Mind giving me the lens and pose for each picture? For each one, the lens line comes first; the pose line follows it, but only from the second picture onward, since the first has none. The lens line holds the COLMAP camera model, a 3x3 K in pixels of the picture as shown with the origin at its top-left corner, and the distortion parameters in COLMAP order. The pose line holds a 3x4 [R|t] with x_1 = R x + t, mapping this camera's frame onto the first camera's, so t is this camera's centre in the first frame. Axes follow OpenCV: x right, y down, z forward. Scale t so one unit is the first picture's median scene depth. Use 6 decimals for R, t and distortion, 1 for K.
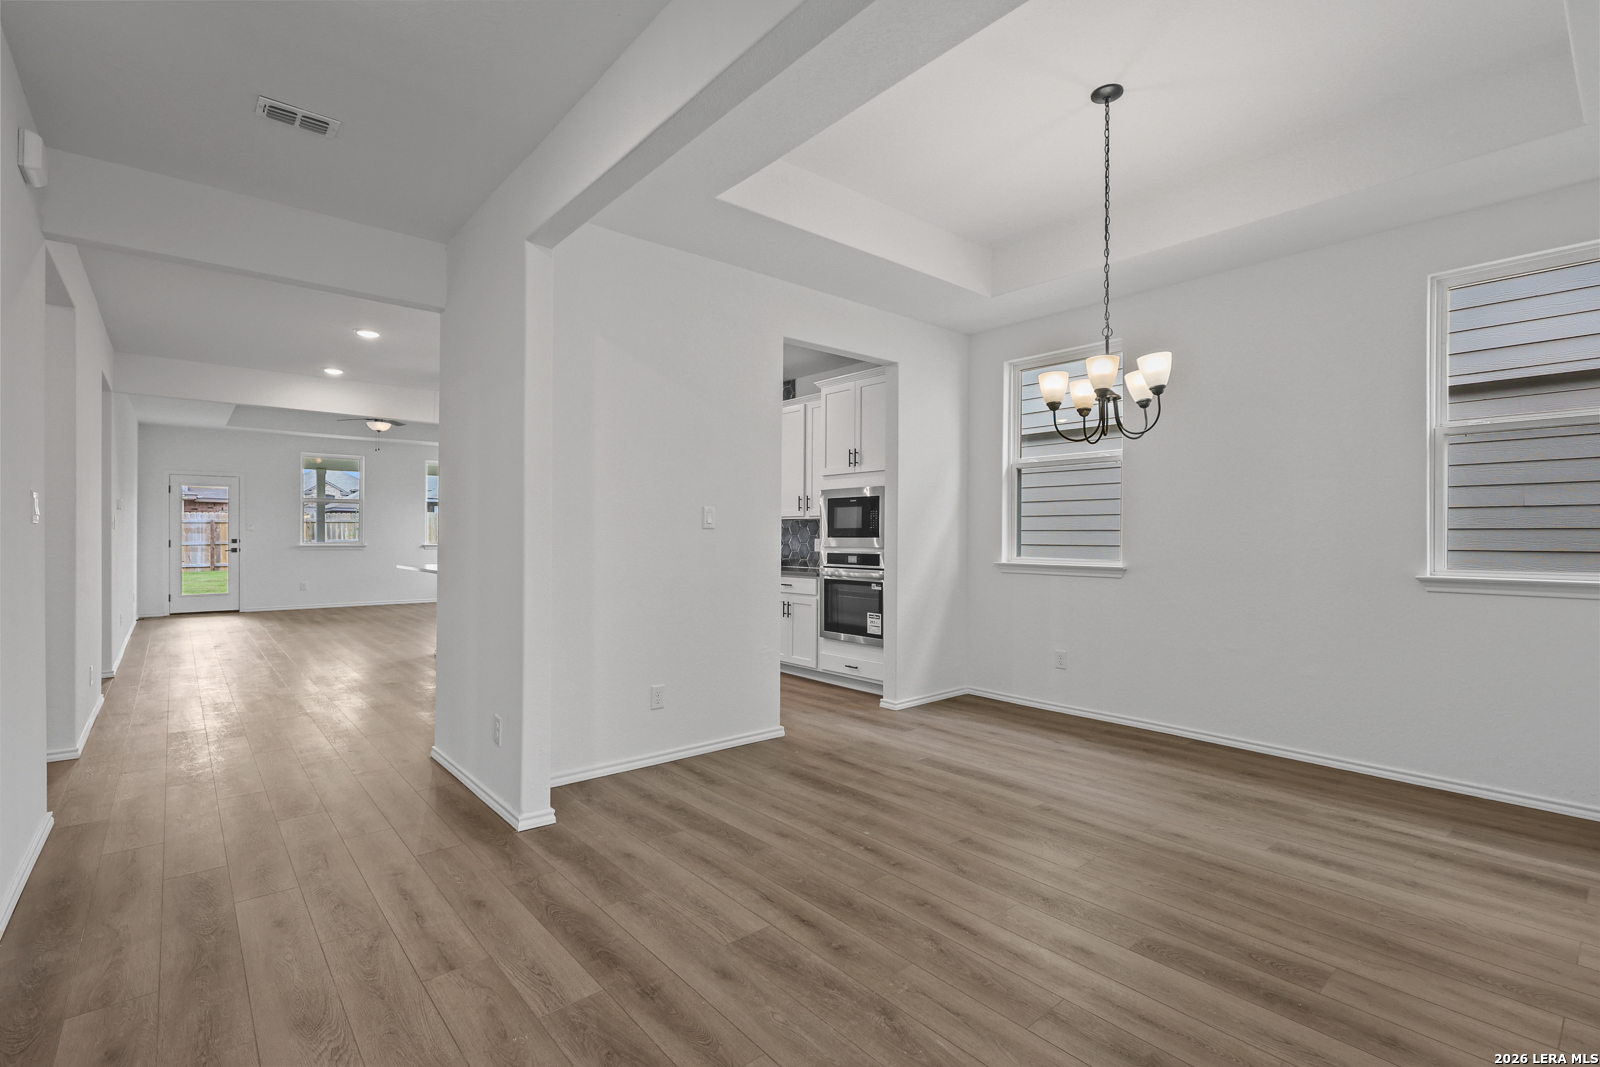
lens RADIAL K [[735.4, 0, 796.0], [0, 735.4, 531.1], [0, 0, 1]] dist [-0.004465, 0.005002]
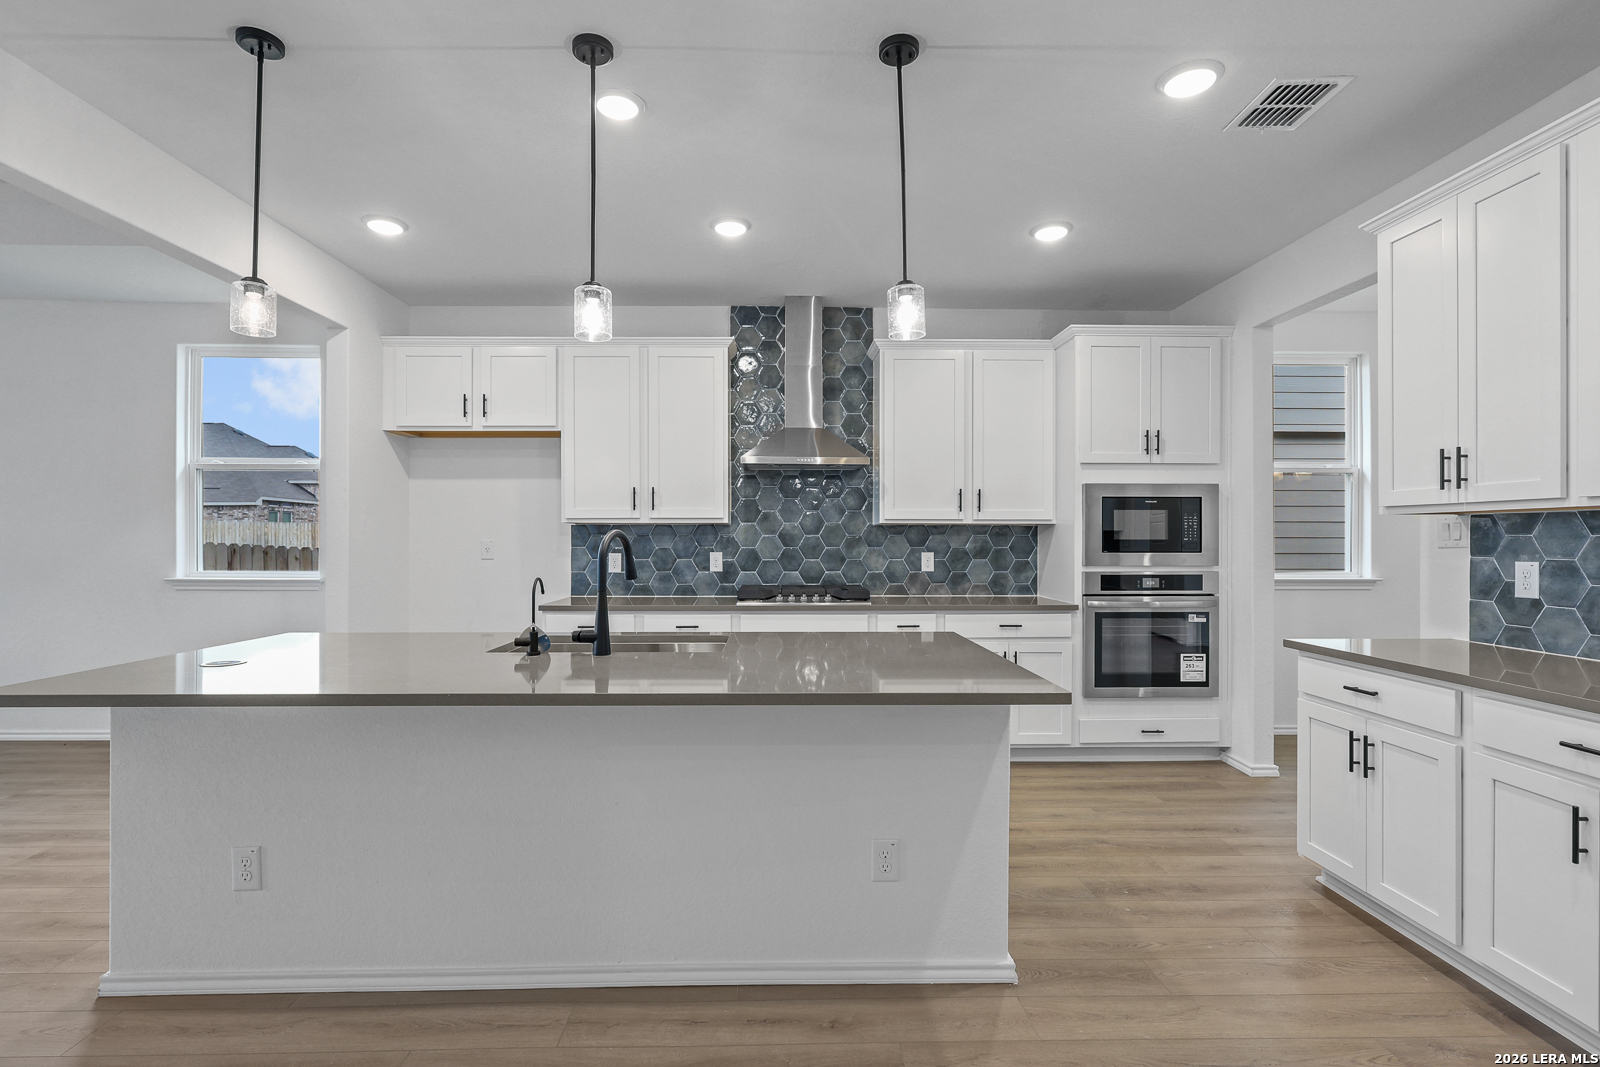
lens RADIAL K [[740.6, 0, 791.0], [0, 740.6, 539.2], [0, 0, 1]] dist [-0.001723, 0.000387]
pose [[0.629917, -0.004229, 0.776651, -1.017986], [-0.004714, 0.999946, 0.009268, -0.013680], [-0.776649, -0.009499, 0.629863, 1.169193]]
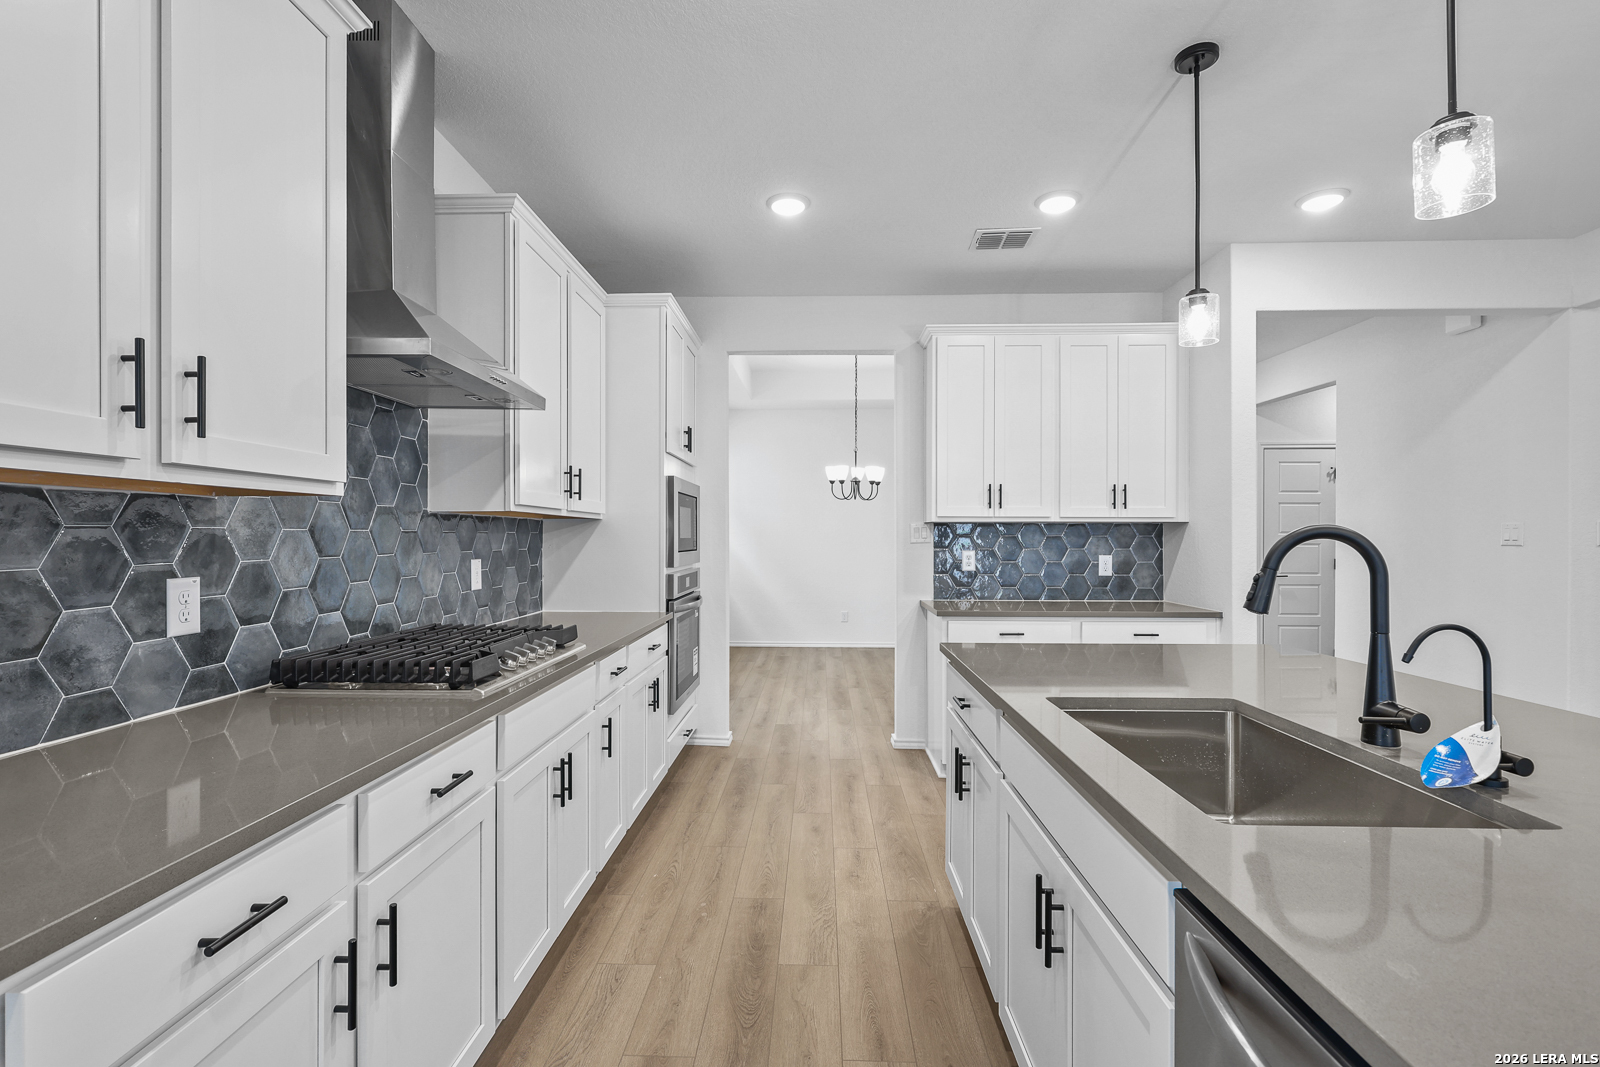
lens RADIAL K [[735.6, 0, 795.1], [0, 735.6, 536.7], [0, 0, 1]] dist [-0.001444, -0.000540]
pose [[-0.740261, -0.005168, 0.672299, -0.683690], [-0.010519, 0.999937, -0.003896, -0.005467], [-0.672237, -0.009956, -0.740269, 2.084323]]
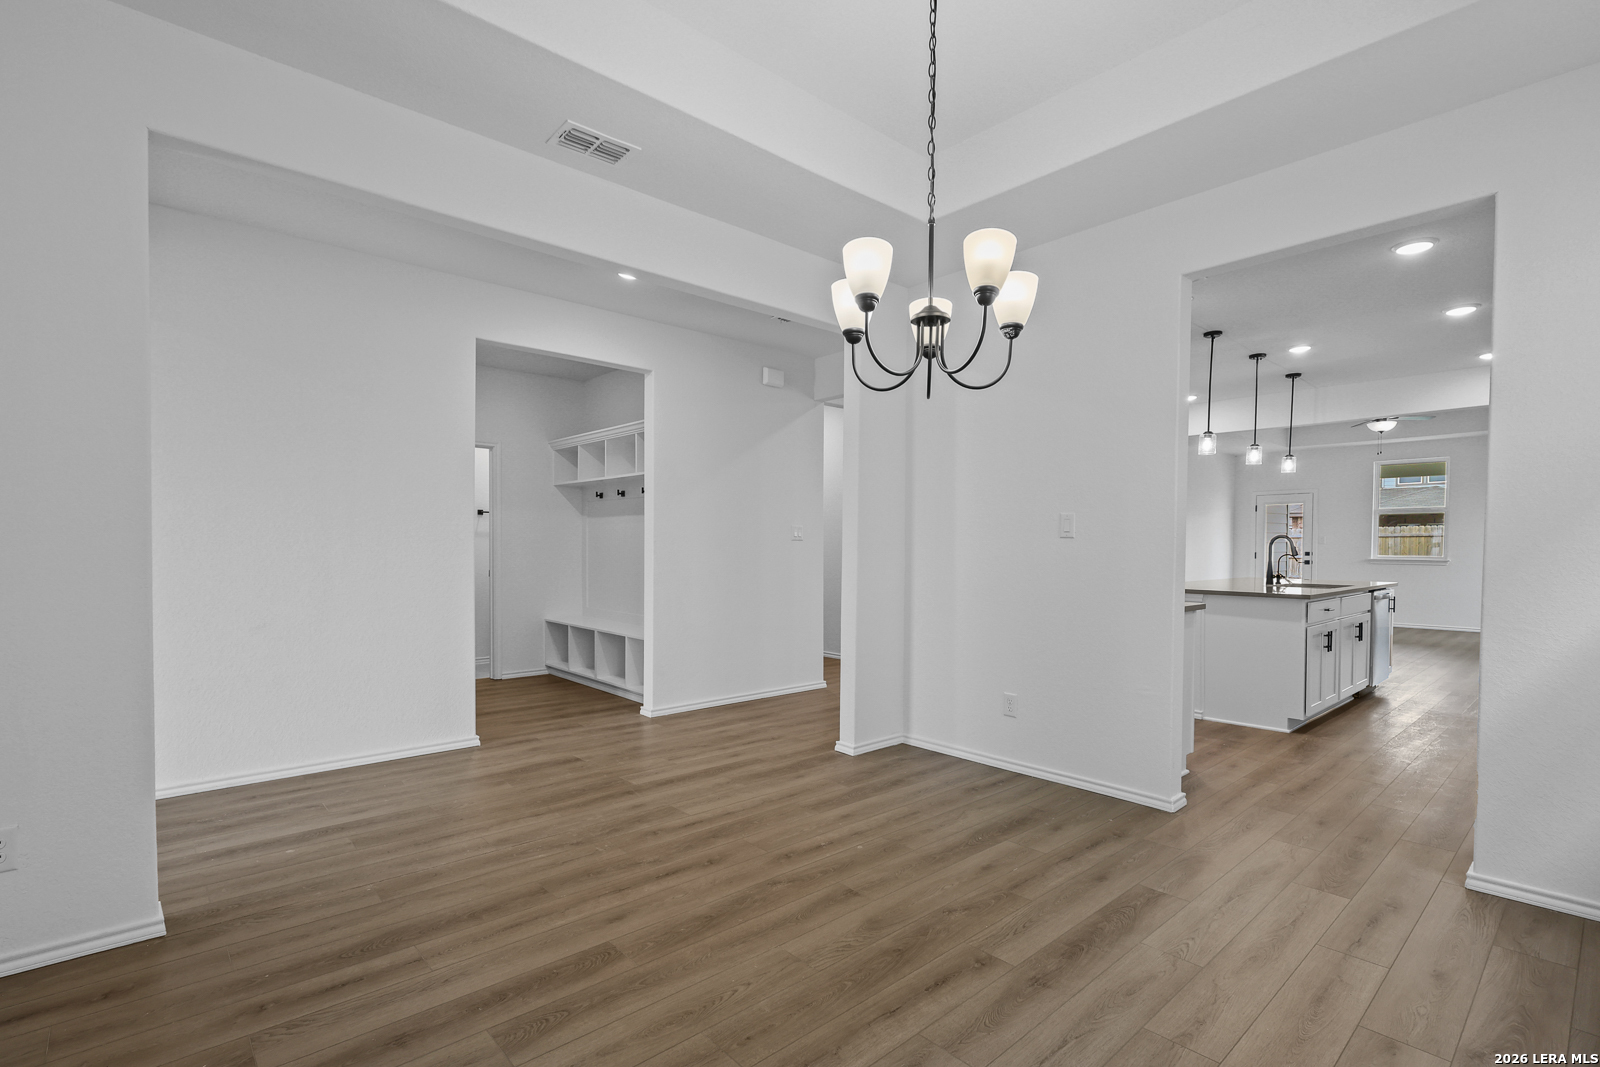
lens RADIAL K [[744.5, 0, 804.8], [0, 744.5, 565.7], [0, 0, 1]] dist [-0.002393, -0.000041]
pose [[0.029834, 0.021781, -0.999318, 0.812272], [0.005406, 0.999744, 0.021952, 0.009405], [0.999540, -0.006057, 0.029709, 0.676665]]
